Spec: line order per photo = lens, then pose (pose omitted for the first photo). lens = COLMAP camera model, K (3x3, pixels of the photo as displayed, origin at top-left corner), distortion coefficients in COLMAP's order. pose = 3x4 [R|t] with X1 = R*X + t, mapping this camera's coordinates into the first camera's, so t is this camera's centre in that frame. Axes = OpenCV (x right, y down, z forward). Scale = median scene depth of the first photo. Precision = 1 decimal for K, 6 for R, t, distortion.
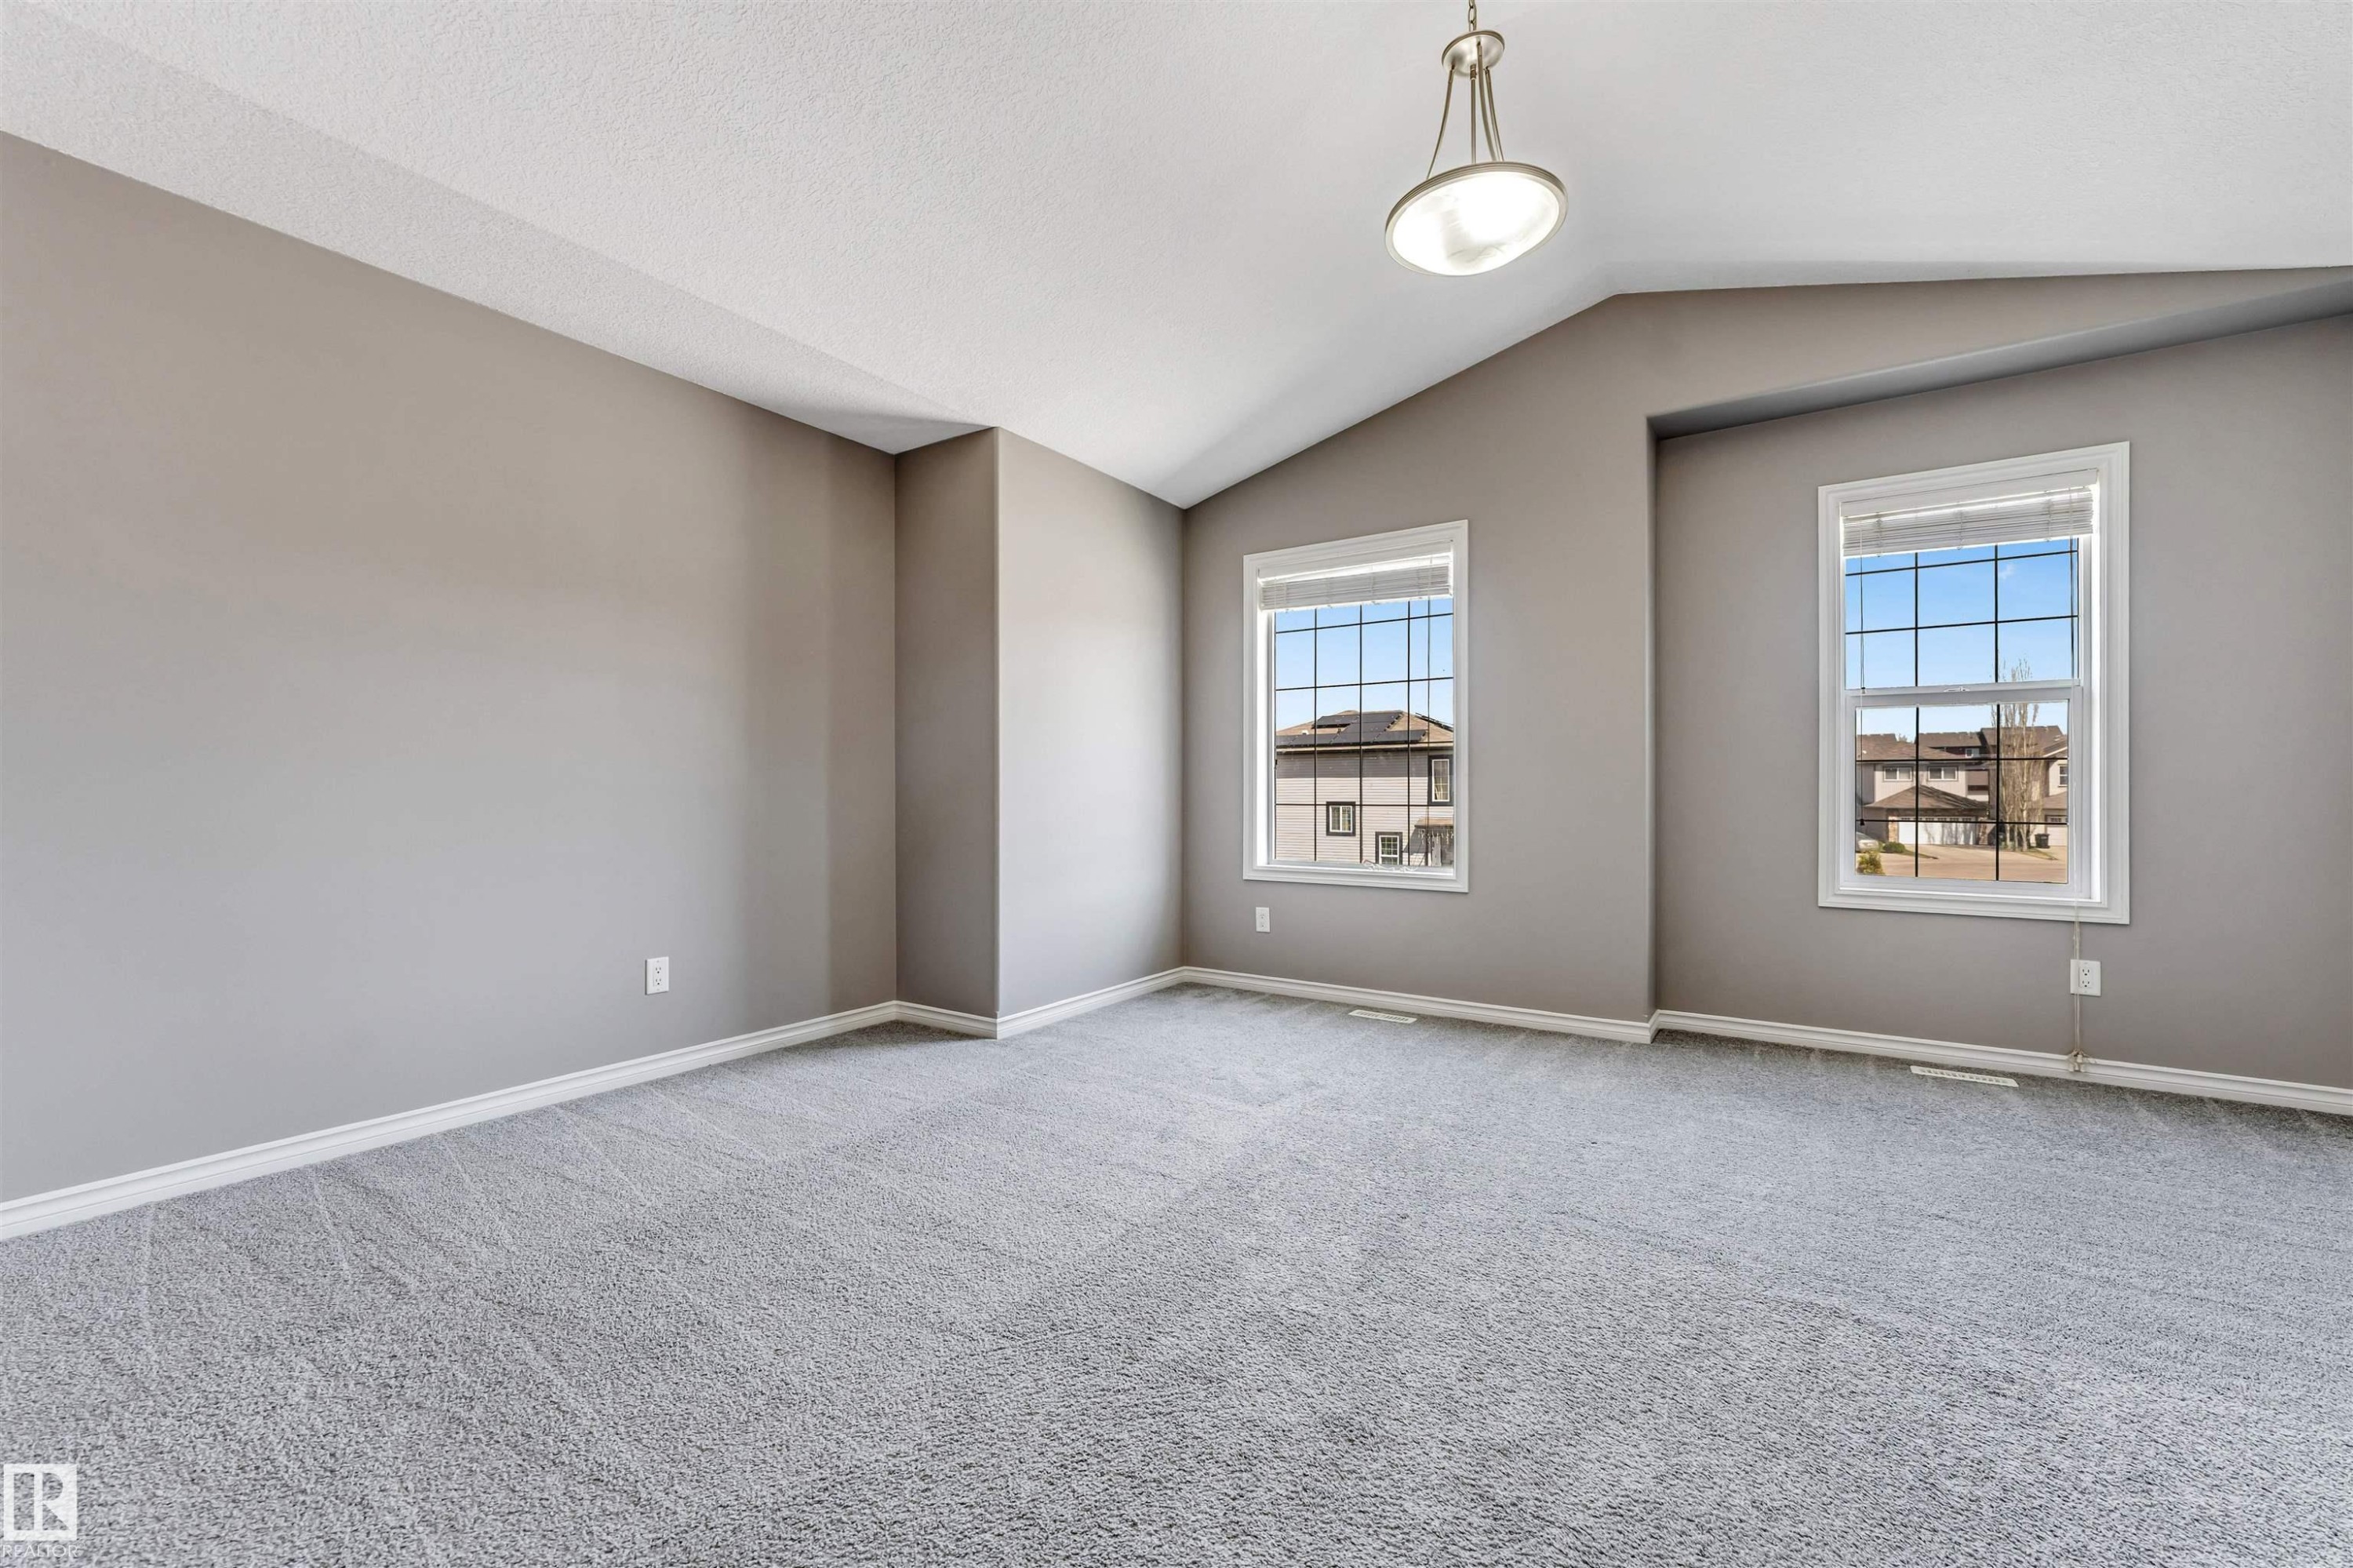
lens RADIAL K [[956.8, 0, 1170.5], [0, 956.8, 797.2], [0, 0, 1]] dist [-0.003411, -0.000674]
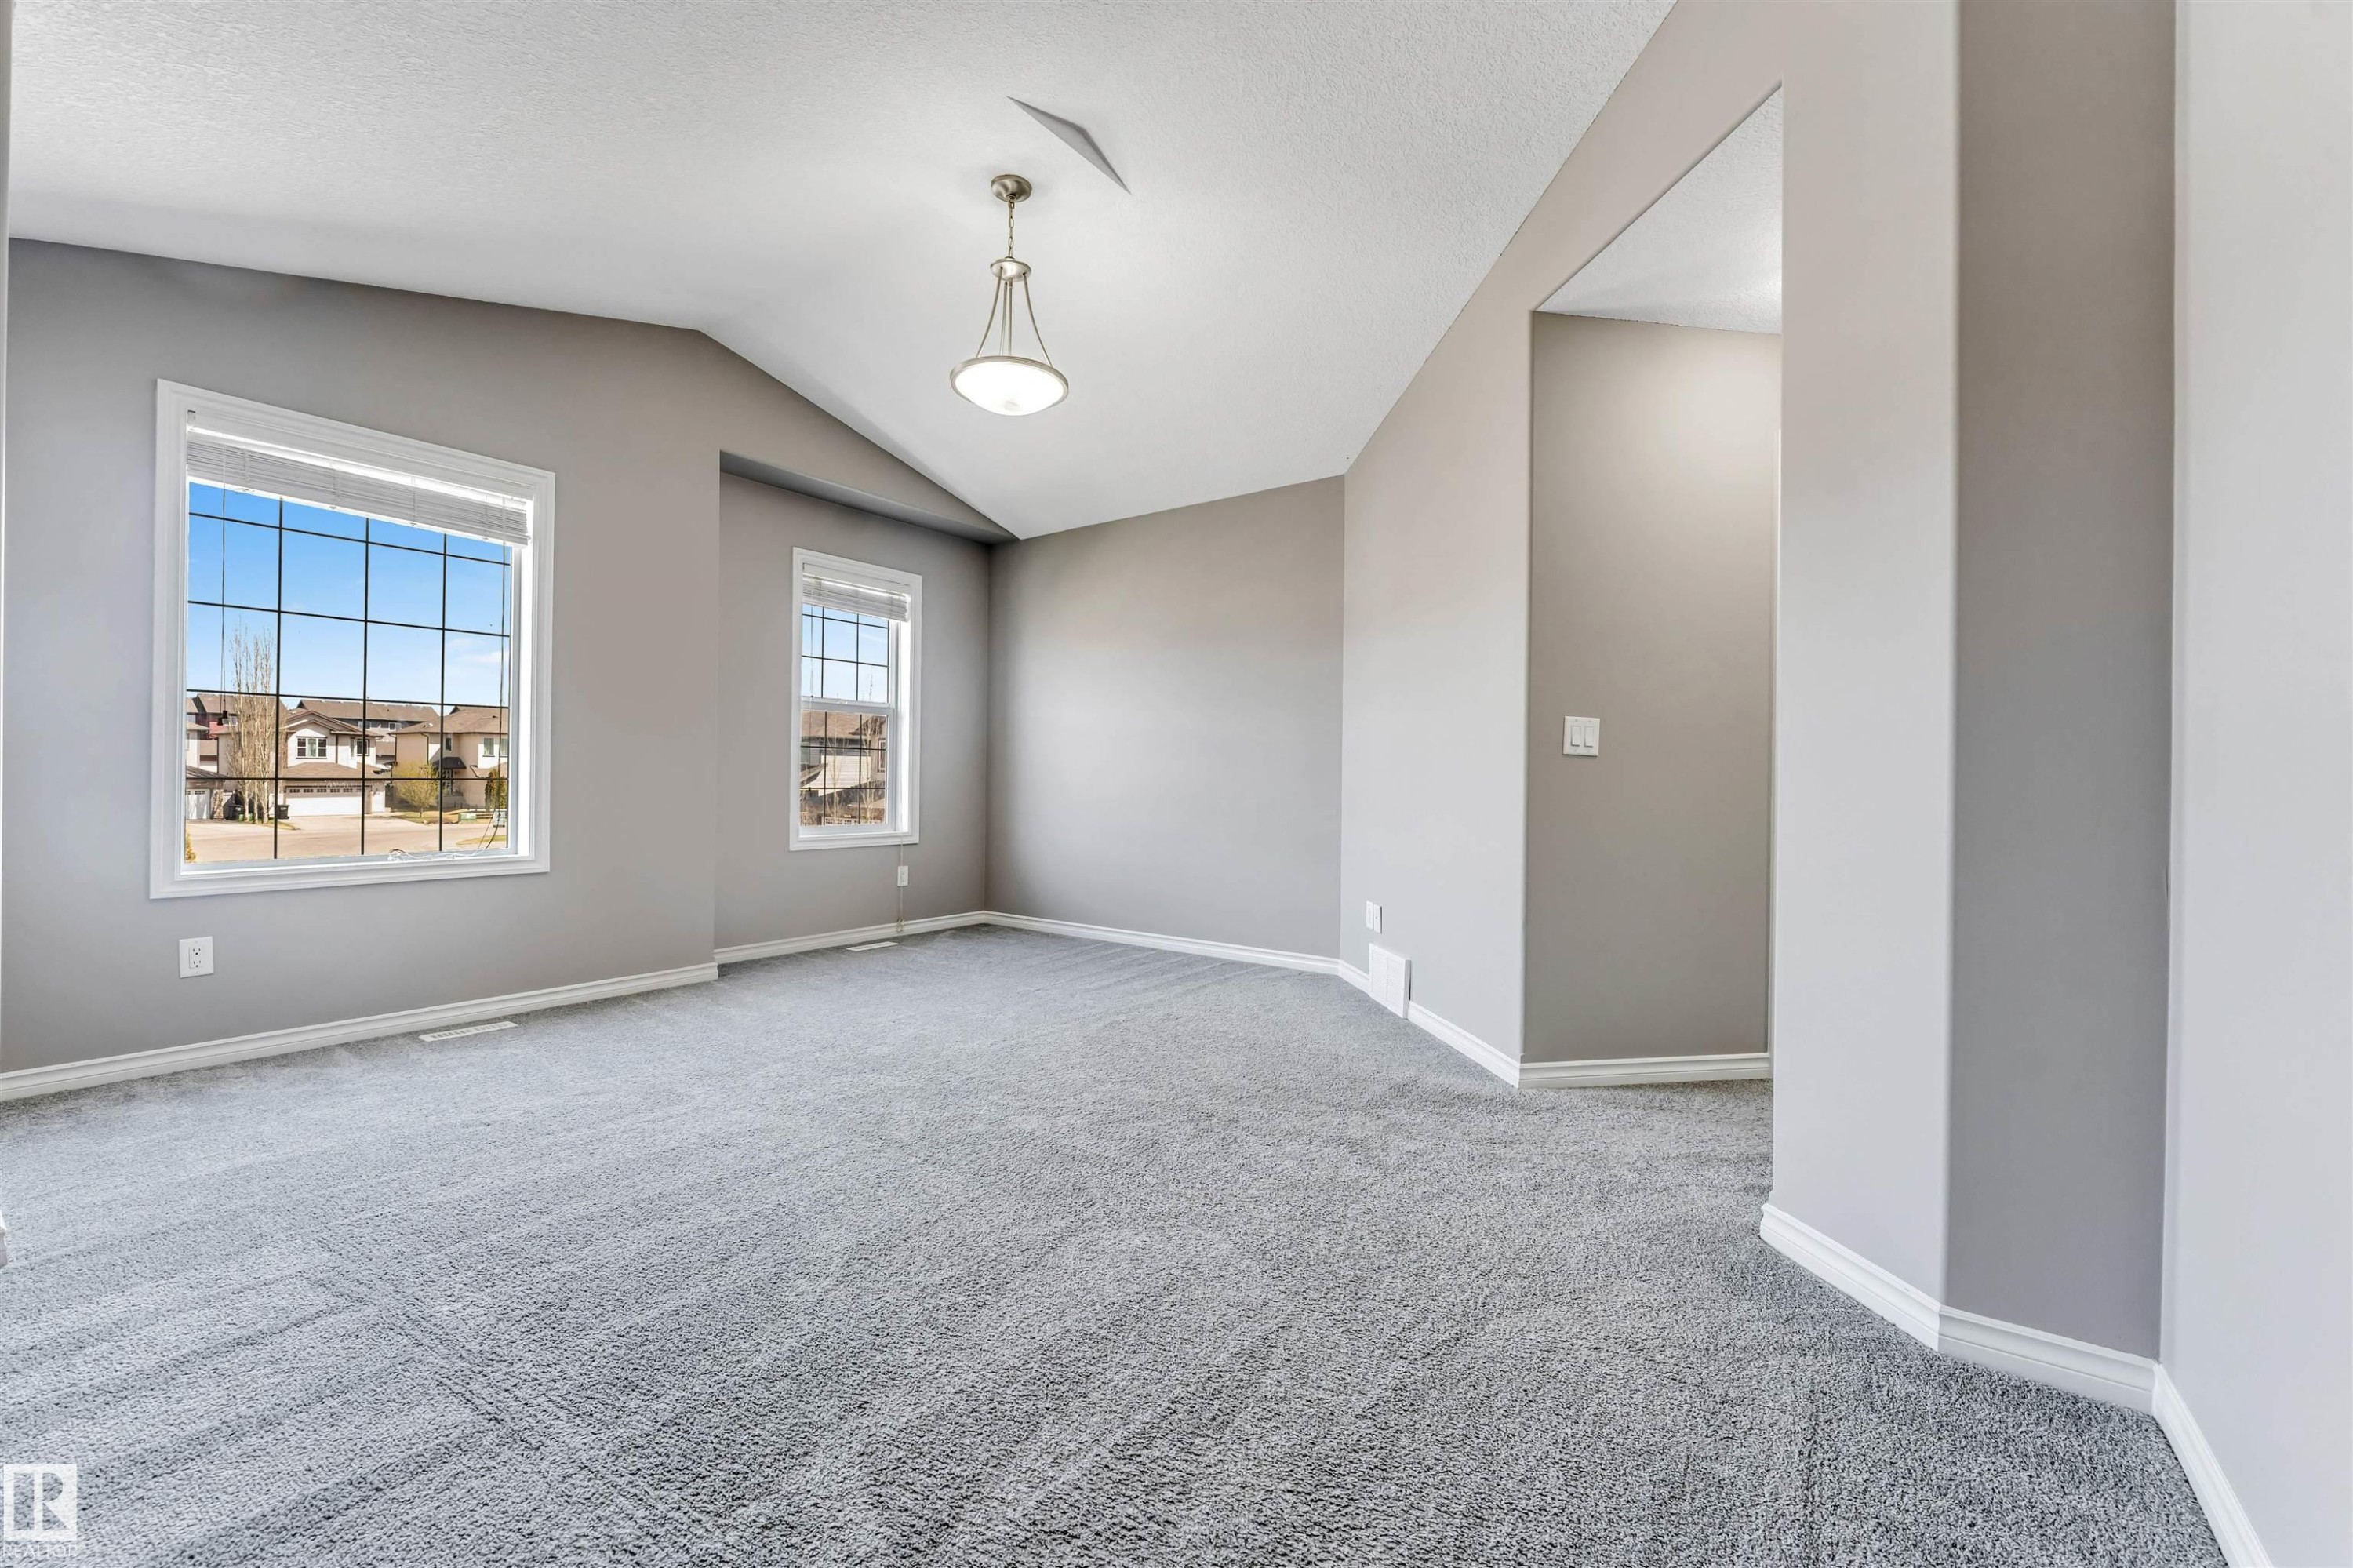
lens RADIAL K [[956.8, 0, 1176.8], [0, 956.8, 773.4], [0, 0, 1]] dist [-0.003411, -0.000674]
pose [[0.012629, 0.002565, 0.999917, -0.618522], [-0.007753, 0.999967, -0.002467, 0.001116], [-0.999890, -0.007722, 0.012648, 0.380655]]
